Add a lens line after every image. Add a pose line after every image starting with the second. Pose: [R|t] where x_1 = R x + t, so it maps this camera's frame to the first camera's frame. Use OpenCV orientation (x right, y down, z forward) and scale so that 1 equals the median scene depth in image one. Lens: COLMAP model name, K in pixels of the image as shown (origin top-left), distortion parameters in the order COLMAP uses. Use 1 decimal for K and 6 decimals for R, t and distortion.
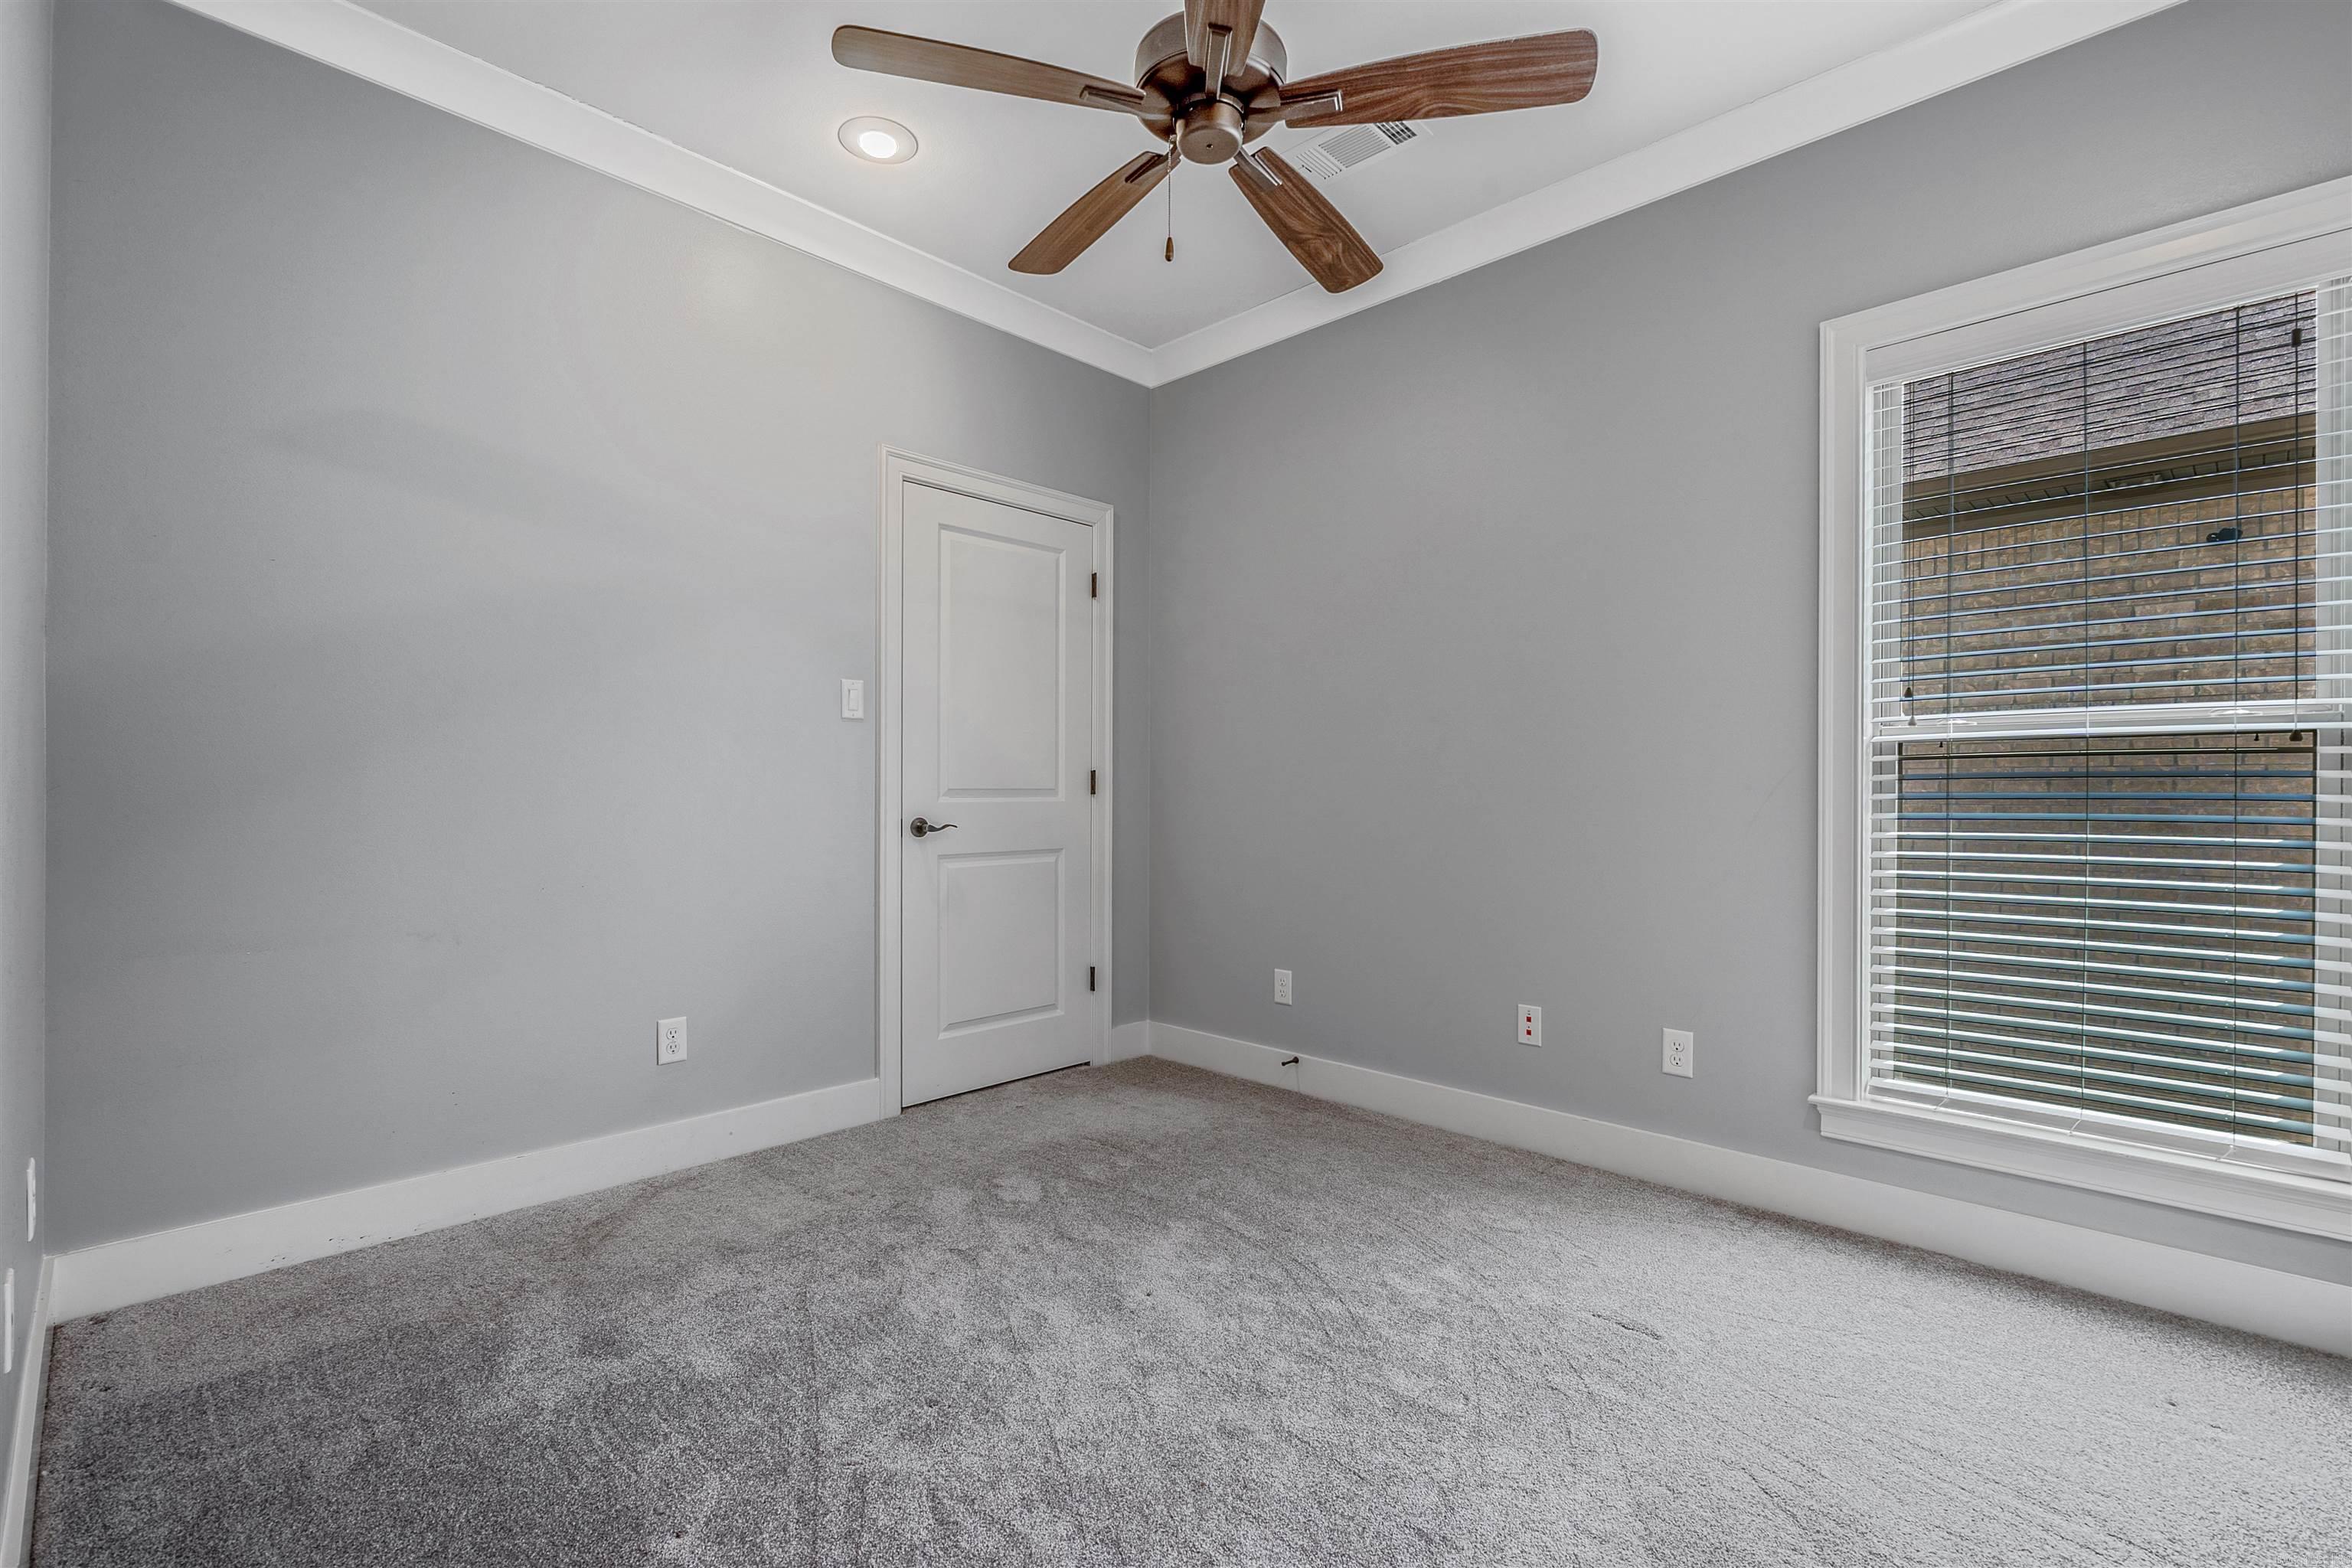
lens RADIAL K [[1041.5, 0, 1179.4], [0, 1041.5, 795.9], [0, 0, 1]] dist [0.001386, -0.000882]
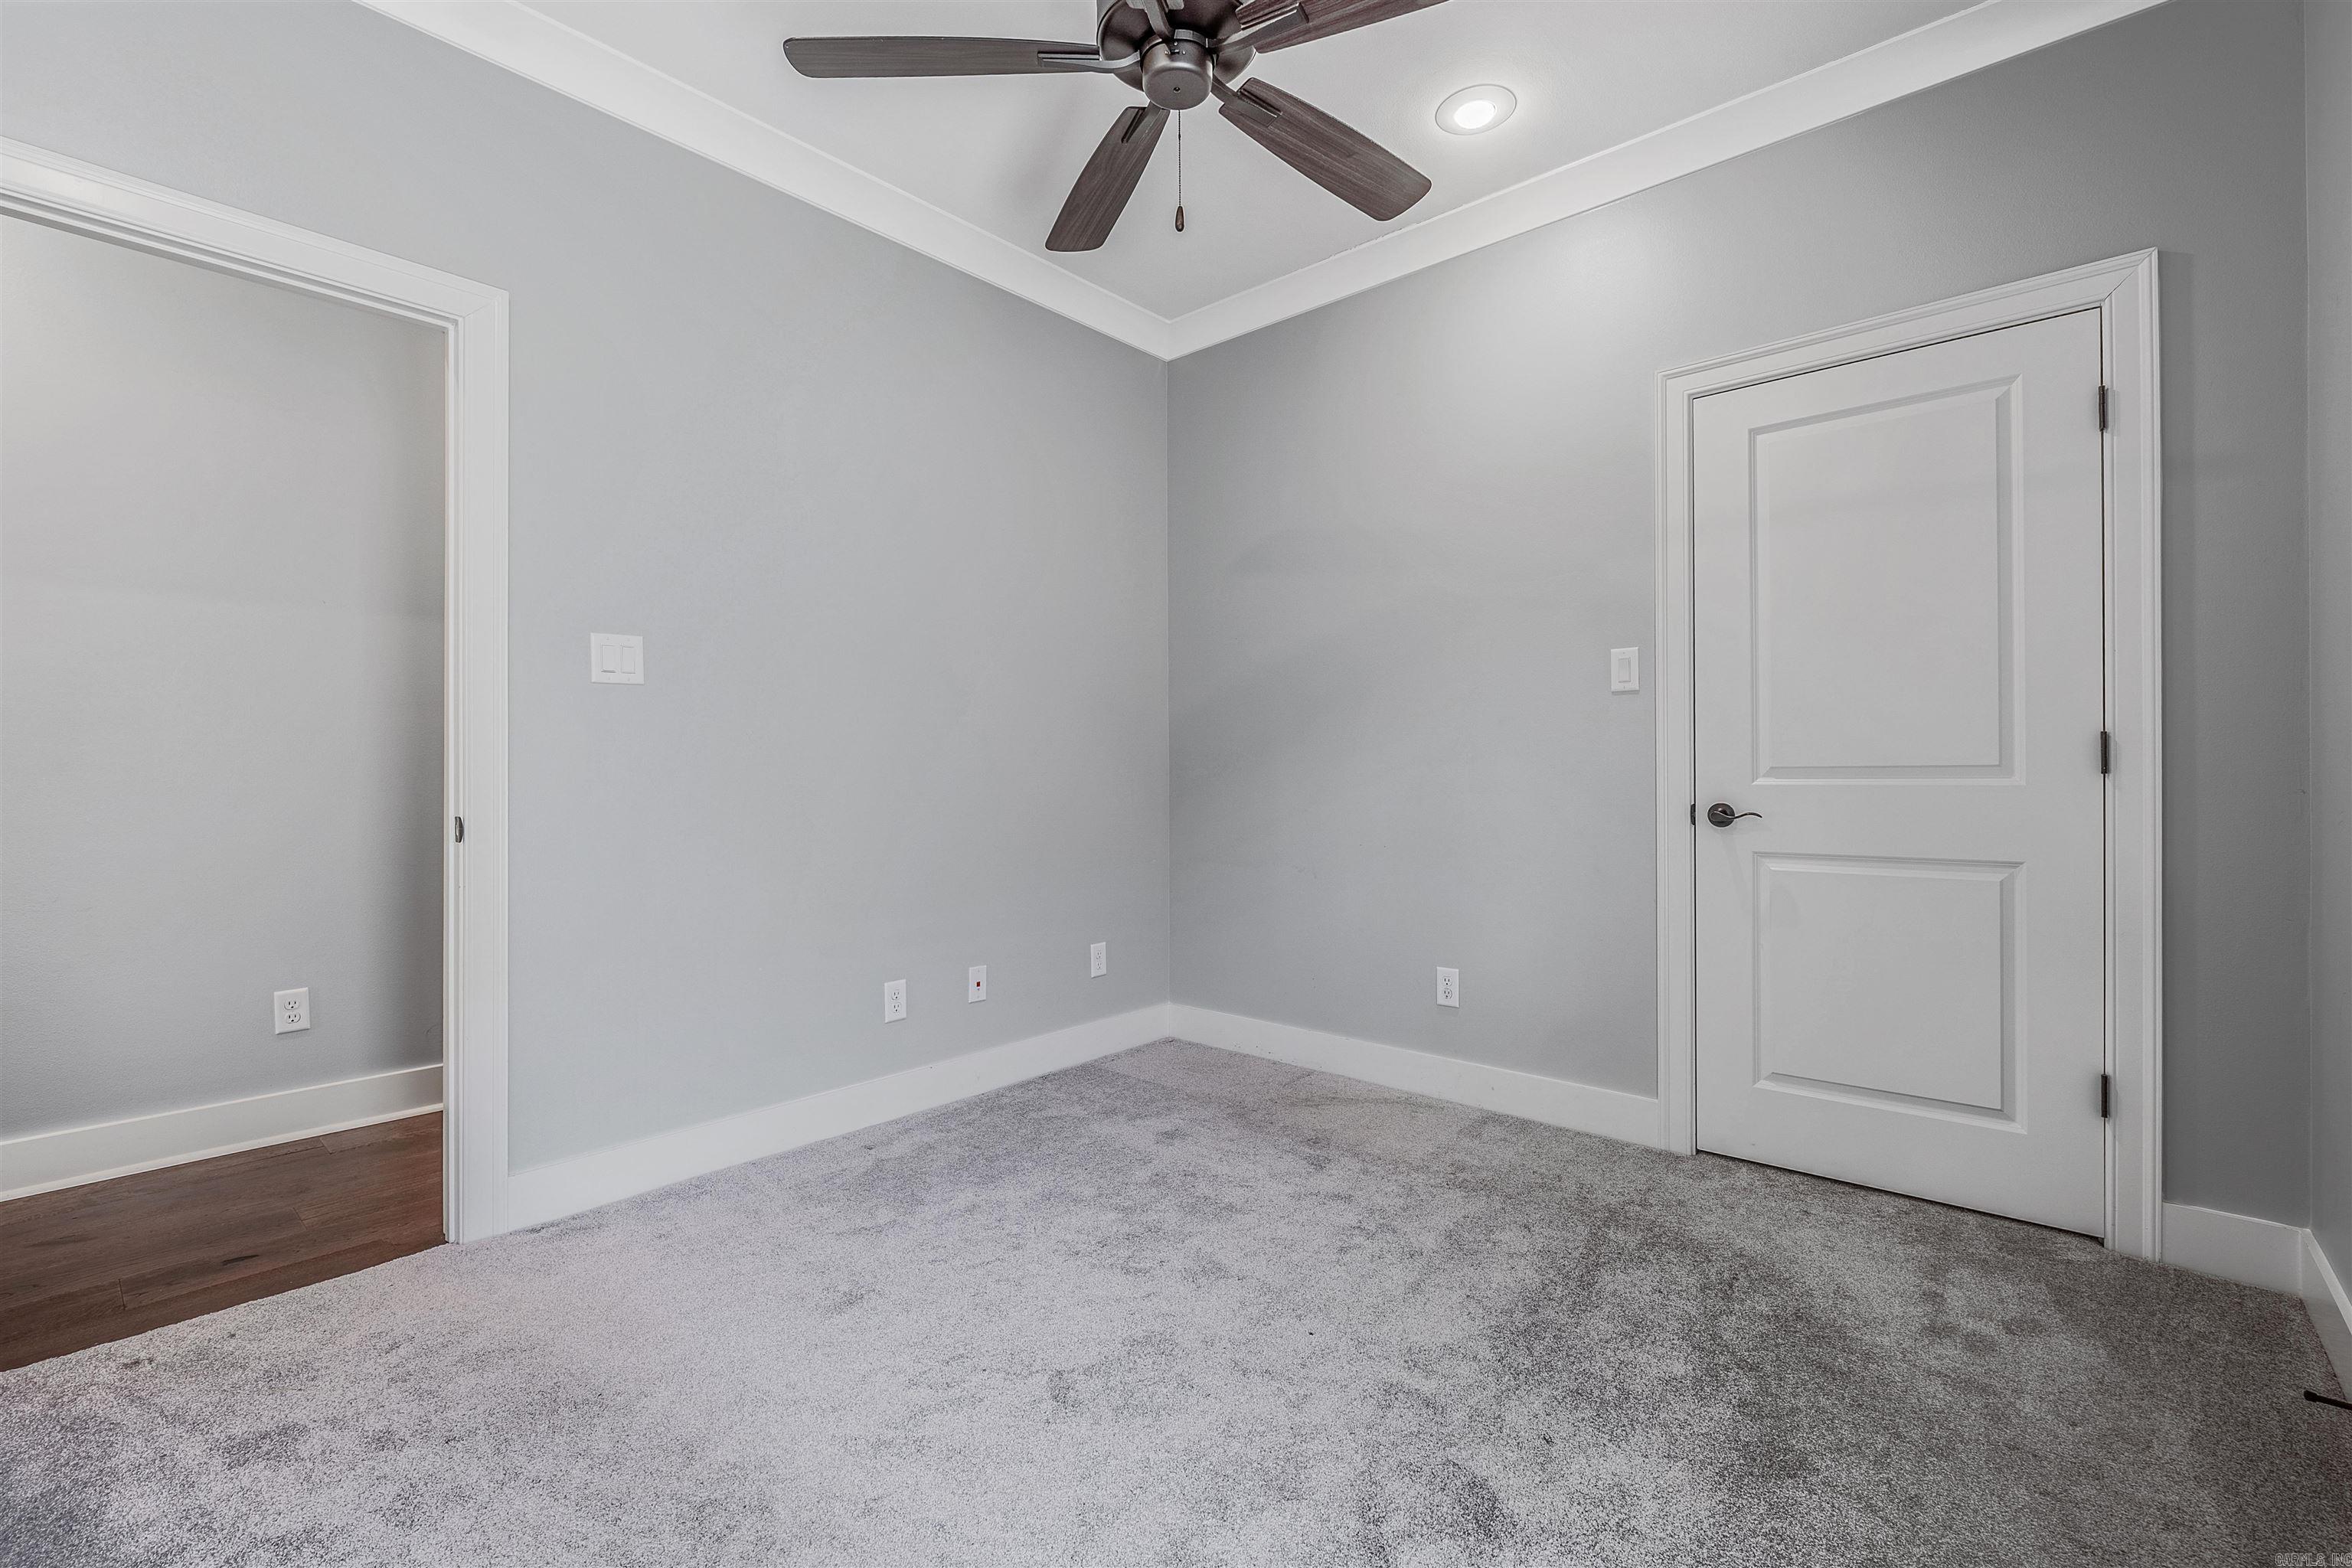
lens RADIAL K [[1041.5, 0, 1169.8], [0, 1041.5, 775.7], [0, 0, 1]] dist [0.001386, -0.000882]
pose [[0.030936, -0.002286, -0.999519, 0.580908], [-0.003339, 0.999992, -0.002391, 0.003460], [0.999516, 0.003411, 0.030928, 0.575831]]
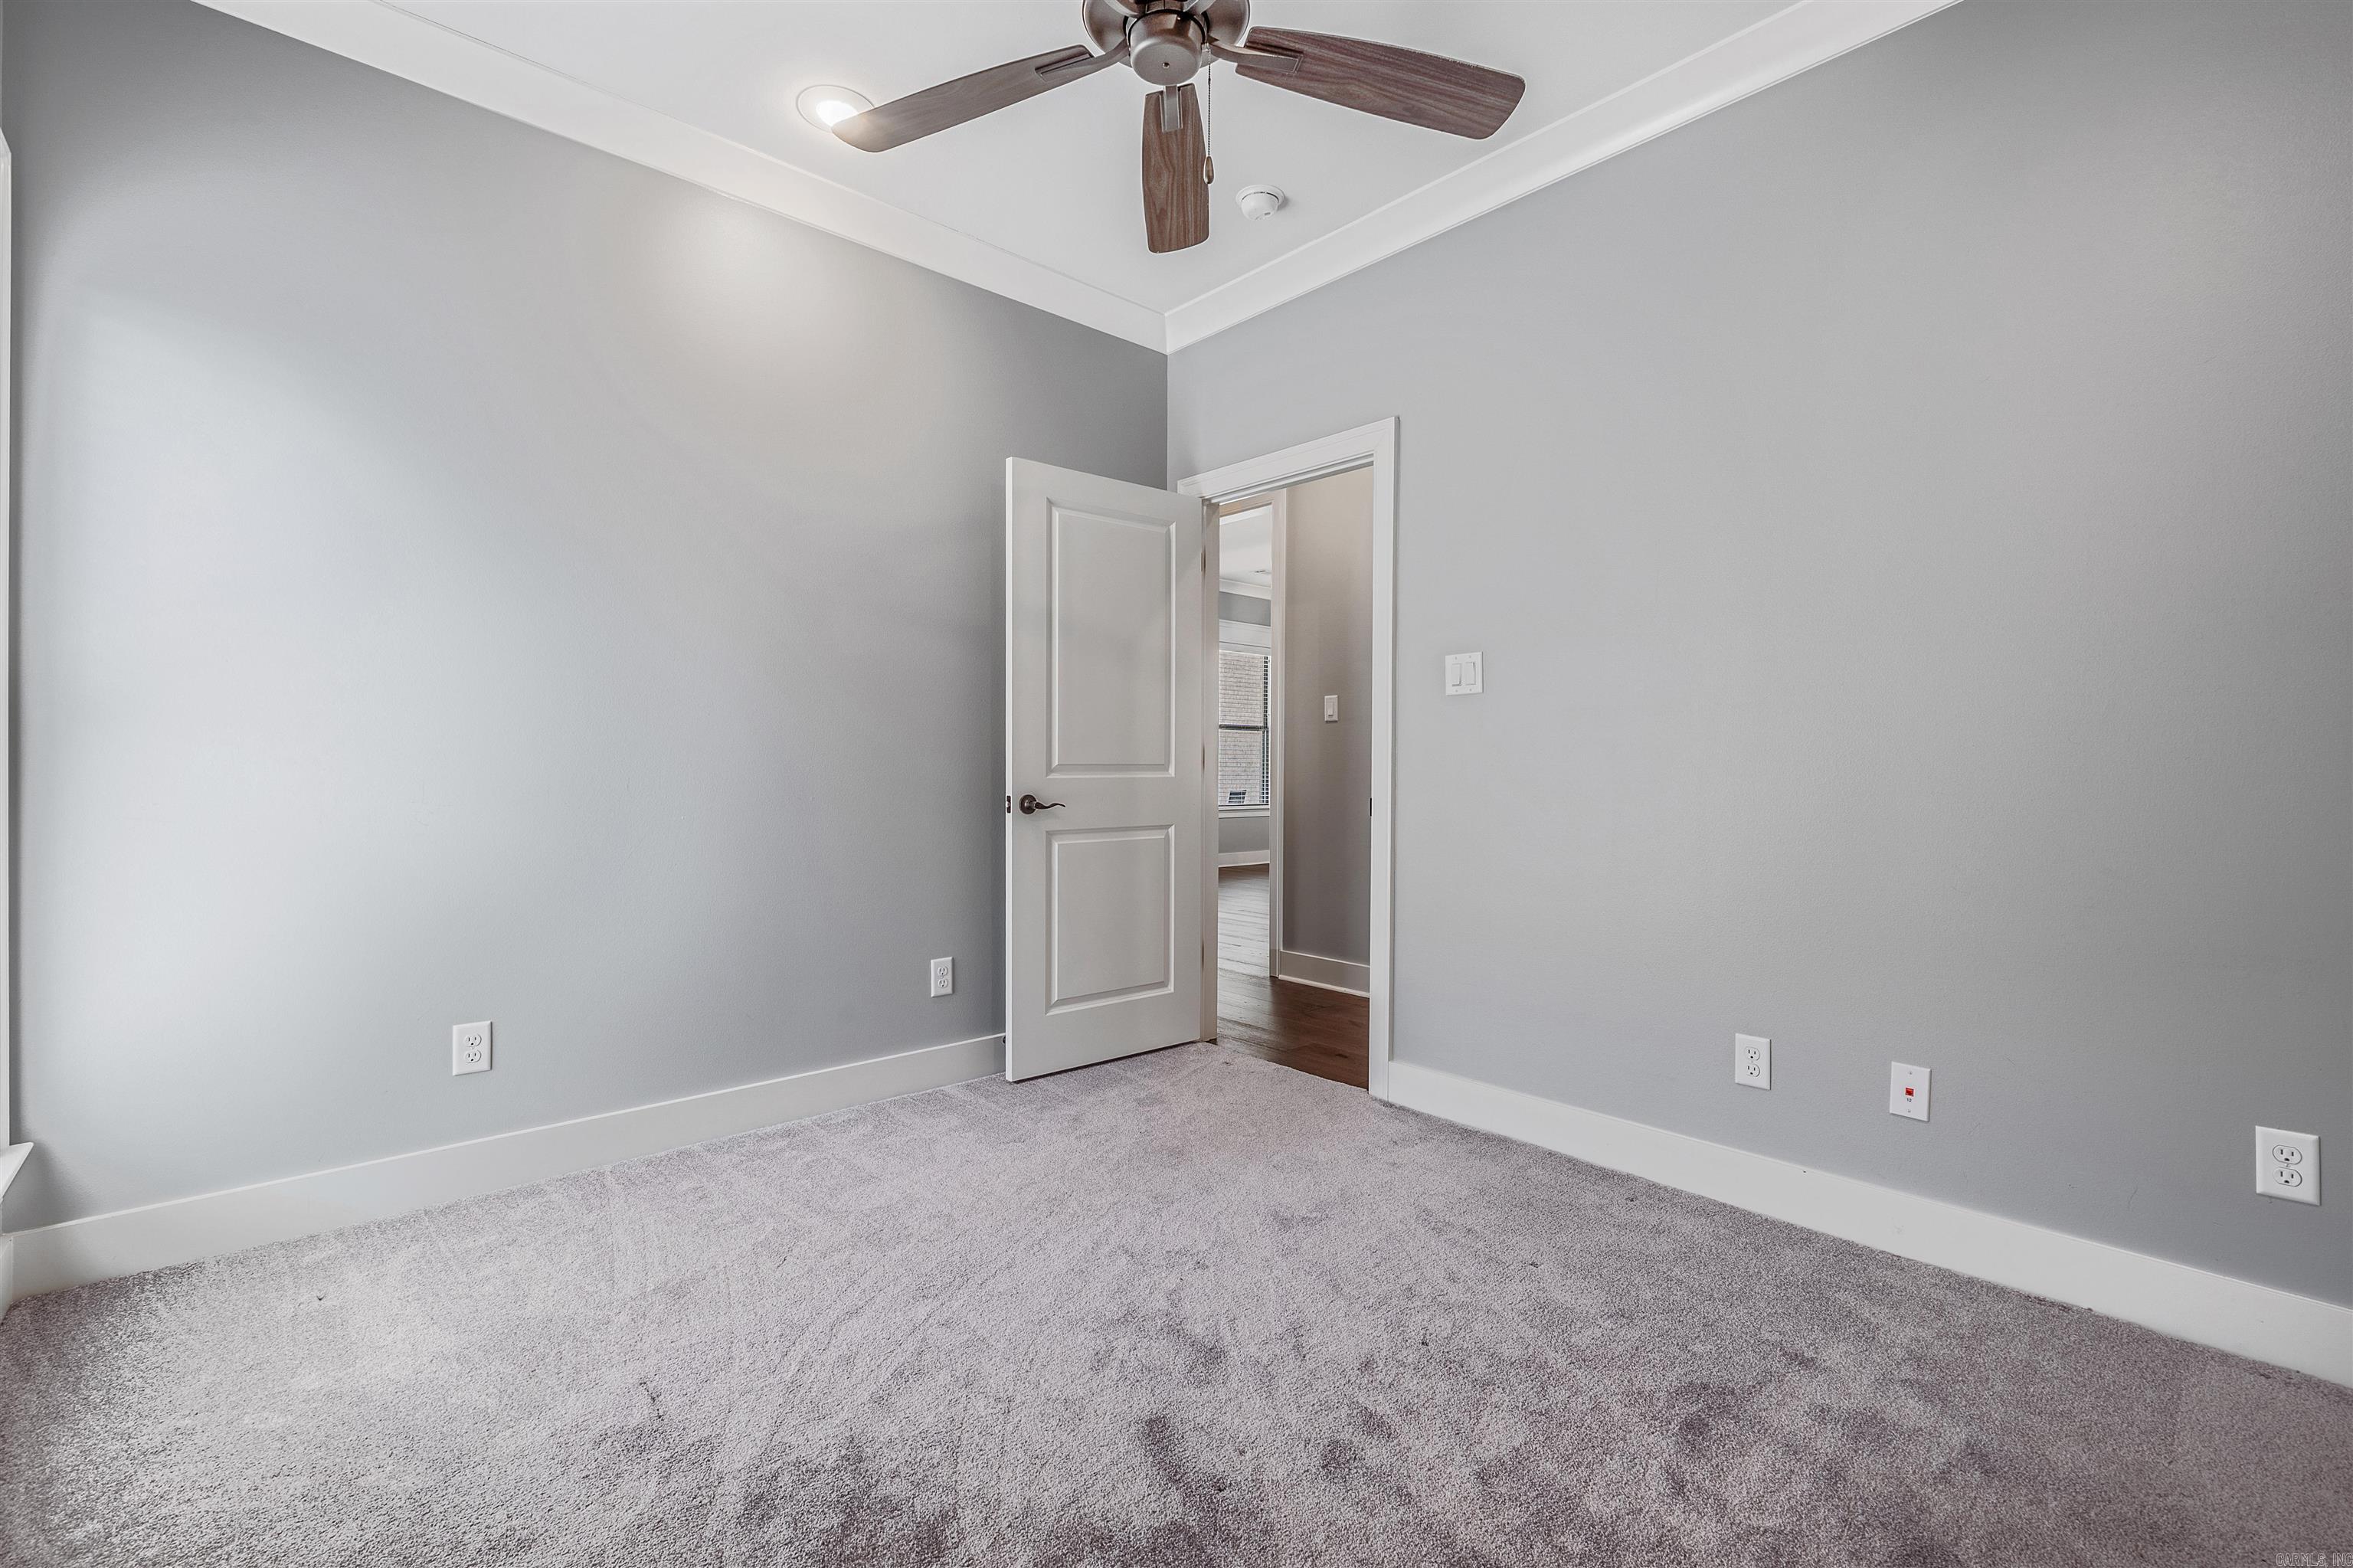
lens RADIAL K [[1042.0, 0, 1173.0], [0, 1042.0, 782.9], [0, 0, 1]] dist [0.001386, -0.000882]
pose [[-0.994196, -0.009269, 0.107186, -0.055645], [-0.006931, 0.999730, 0.022163, -0.005892], [-0.107363, 0.021291, -0.993992, 1.150135]]
